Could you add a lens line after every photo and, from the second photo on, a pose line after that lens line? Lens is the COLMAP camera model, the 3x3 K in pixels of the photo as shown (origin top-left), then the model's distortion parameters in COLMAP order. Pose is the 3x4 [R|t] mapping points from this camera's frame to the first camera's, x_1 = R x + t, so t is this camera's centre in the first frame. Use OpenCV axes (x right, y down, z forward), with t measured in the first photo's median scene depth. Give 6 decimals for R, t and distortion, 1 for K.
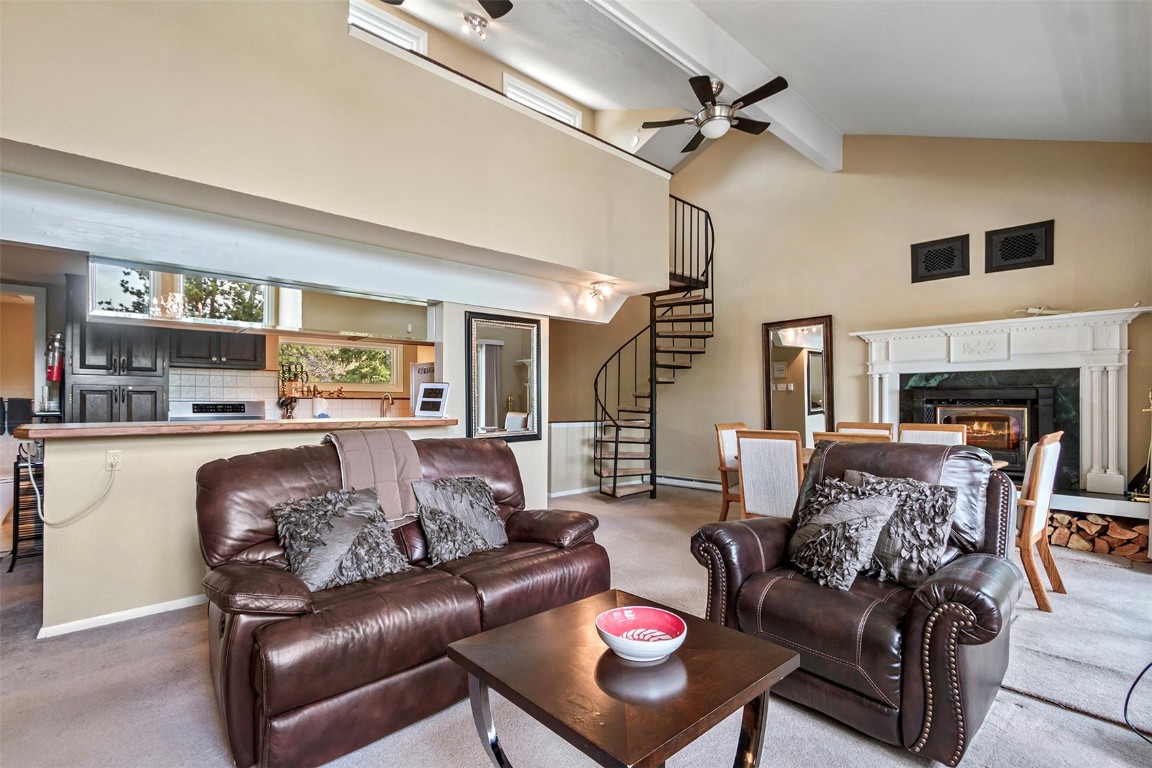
lens RADIAL K [[534.8, 0, 576.9], [0, 534.8, 390.2], [0, 0, 1]] dist [0.009568, -0.001346]
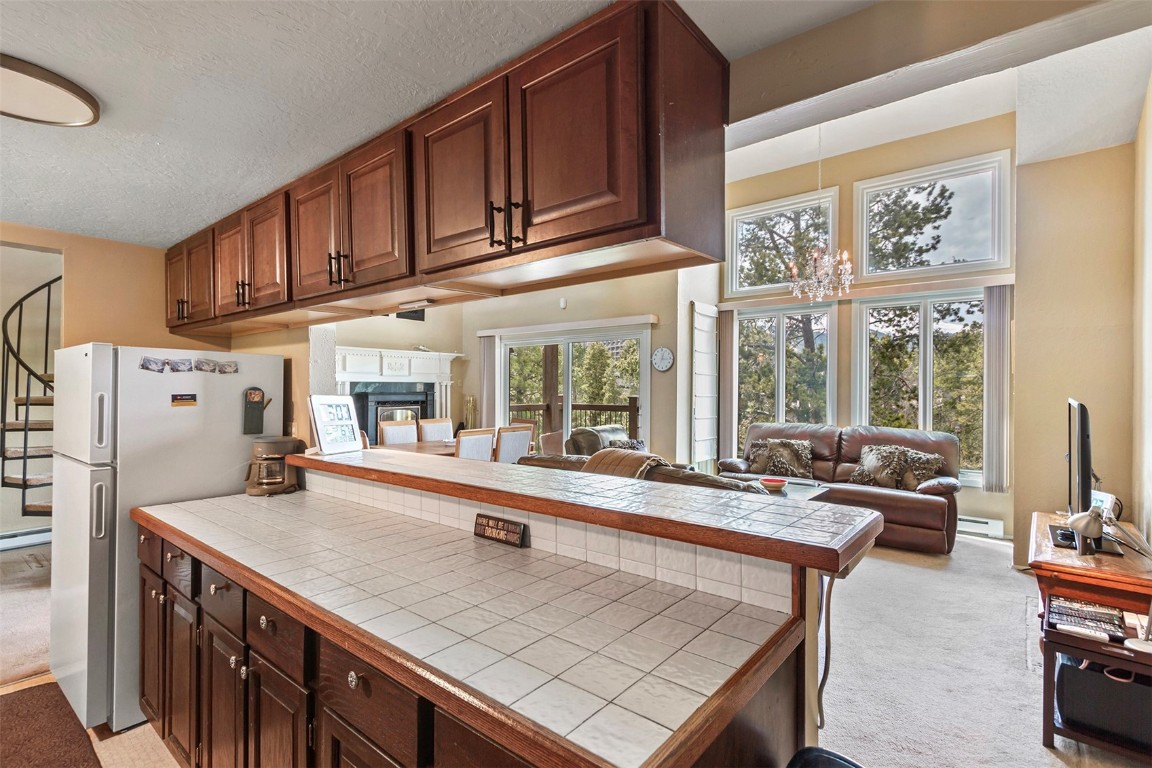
lens RADIAL K [[534.8, 0, 567.4], [0, 534.8, 388.9], [0, 0, 1]] dist [0.009568, -0.001346]
pose [[-0.130636, 0.000302, 0.991430, -0.791777], [-0.022484, 0.999742, -0.003267, -0.022463], [-0.991175, -0.022718, -0.130595, 0.707775]]
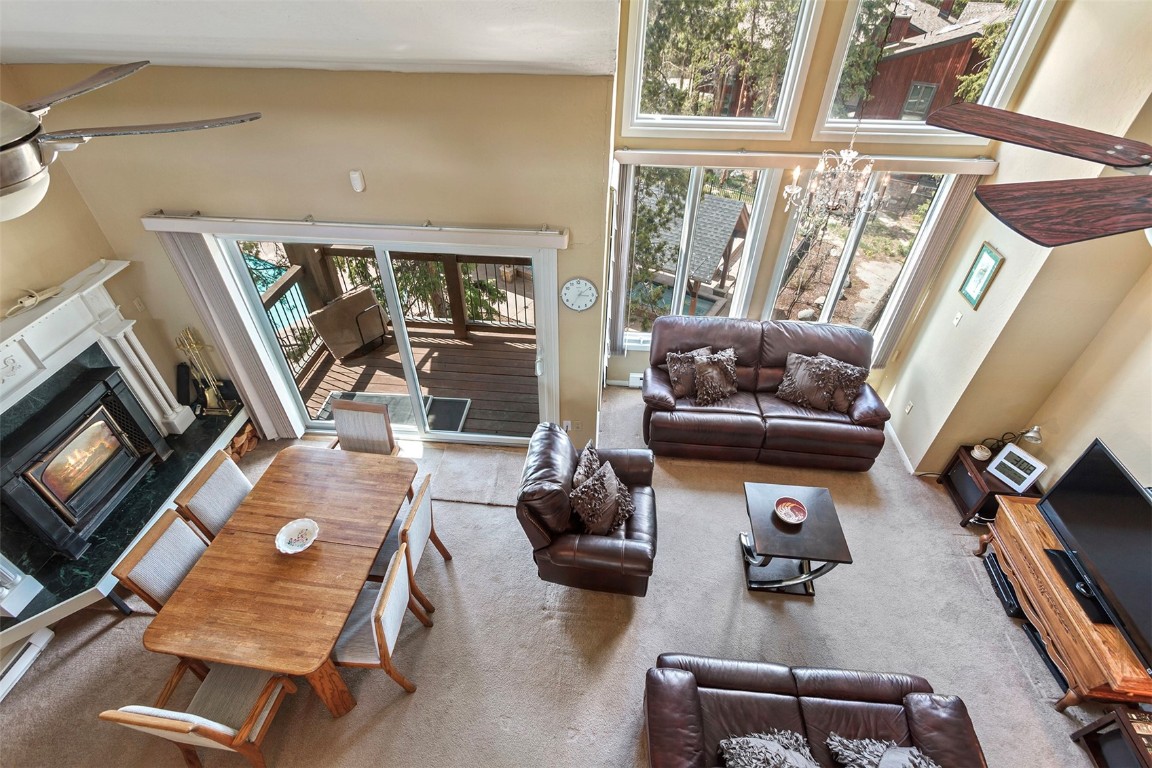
lens RADIAL K [[534.8, 0, 562.0], [0, 534.8, 389.4], [0, 0, 1]] dist [0.009568, -0.001346]
pose [[-0.666769, -0.479513, 0.570515, -0.112772], [-0.008781, 0.770521, 0.637354, -0.494401], [-0.745213, 0.419958, -0.517970, 0.821179]]
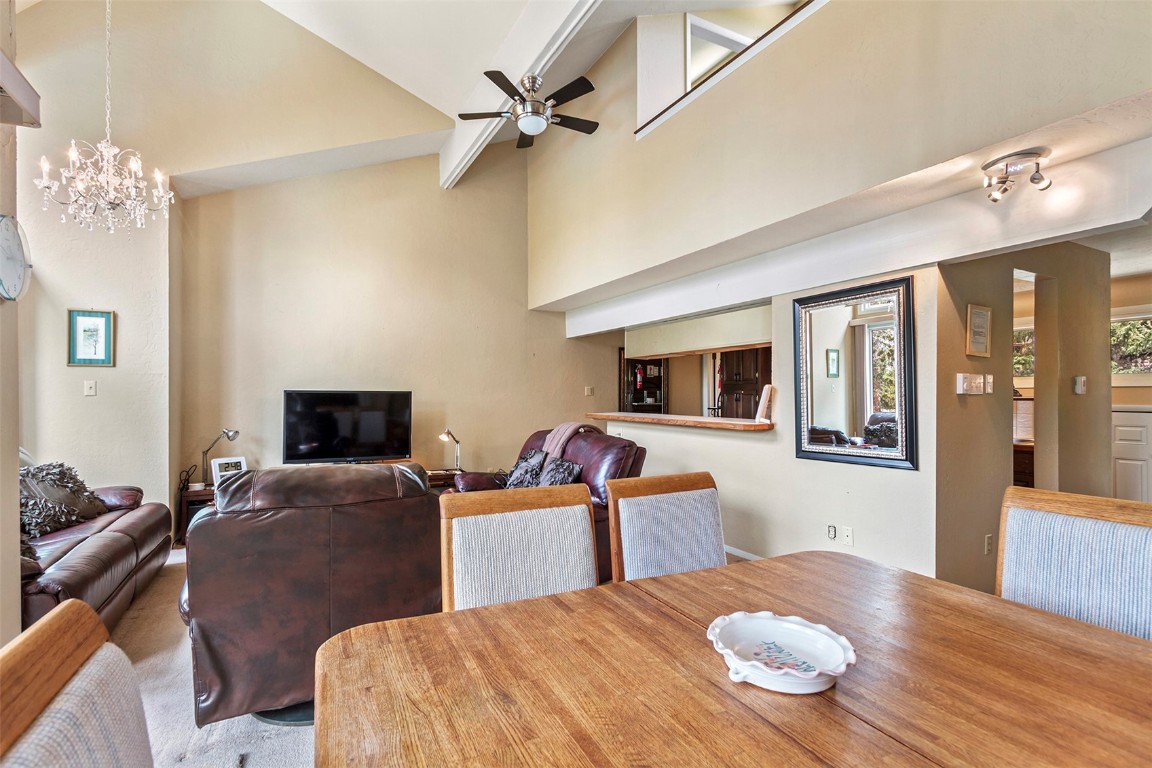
lens RADIAL K [[534.8, 0, 577.0], [0, 534.8, 387.5], [0, 0, 1]] dist [0.009568, -0.001346]
pose [[-0.274731, -0.015066, -0.961403, 0.606194], [0.020128, 0.999568, -0.021416, -0.002397], [0.961310, -0.025235, -0.274309, 0.806515]]
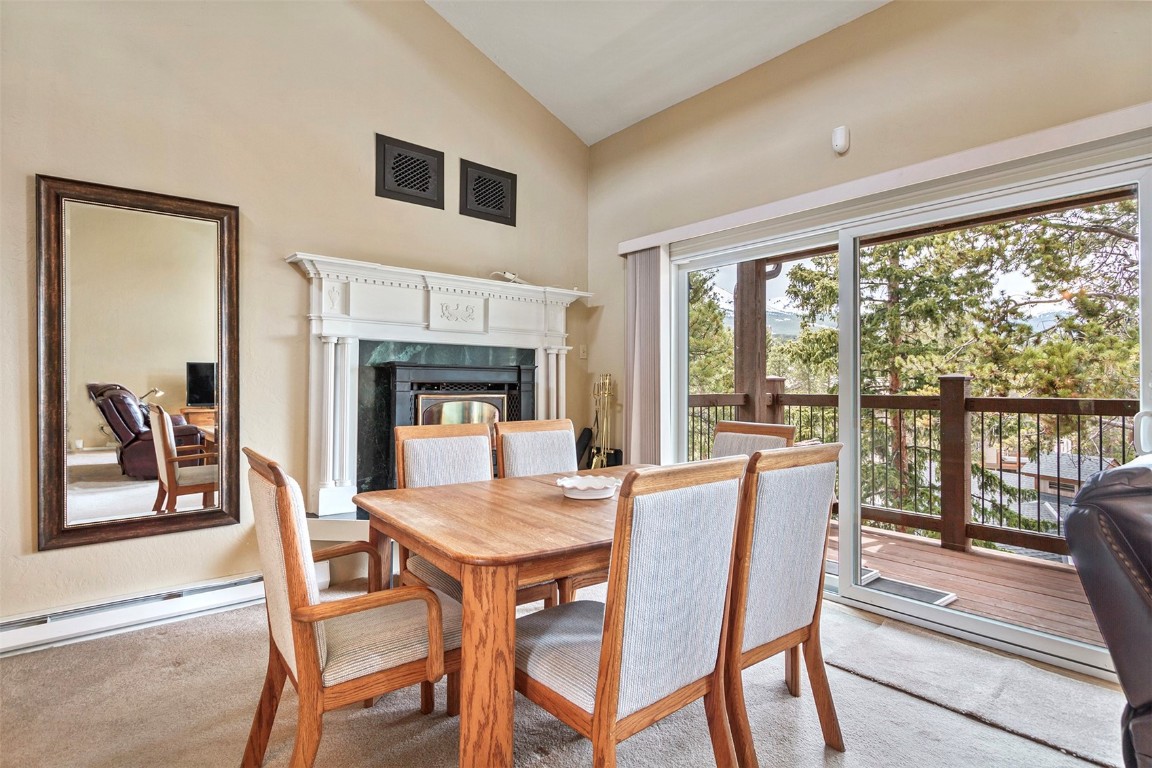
lens RADIAL K [[587.2, 0, 560.0], [0, 587.2, 387.8], [0, 0, 1]] dist [-0.001472, -0.002121]
pose [[0.075557, -0.000514, 0.997141, -0.038495], [-0.022500, 0.999744, 0.002220, 0.017953], [-0.996888, -0.022604, 0.075526, 0.787056]]
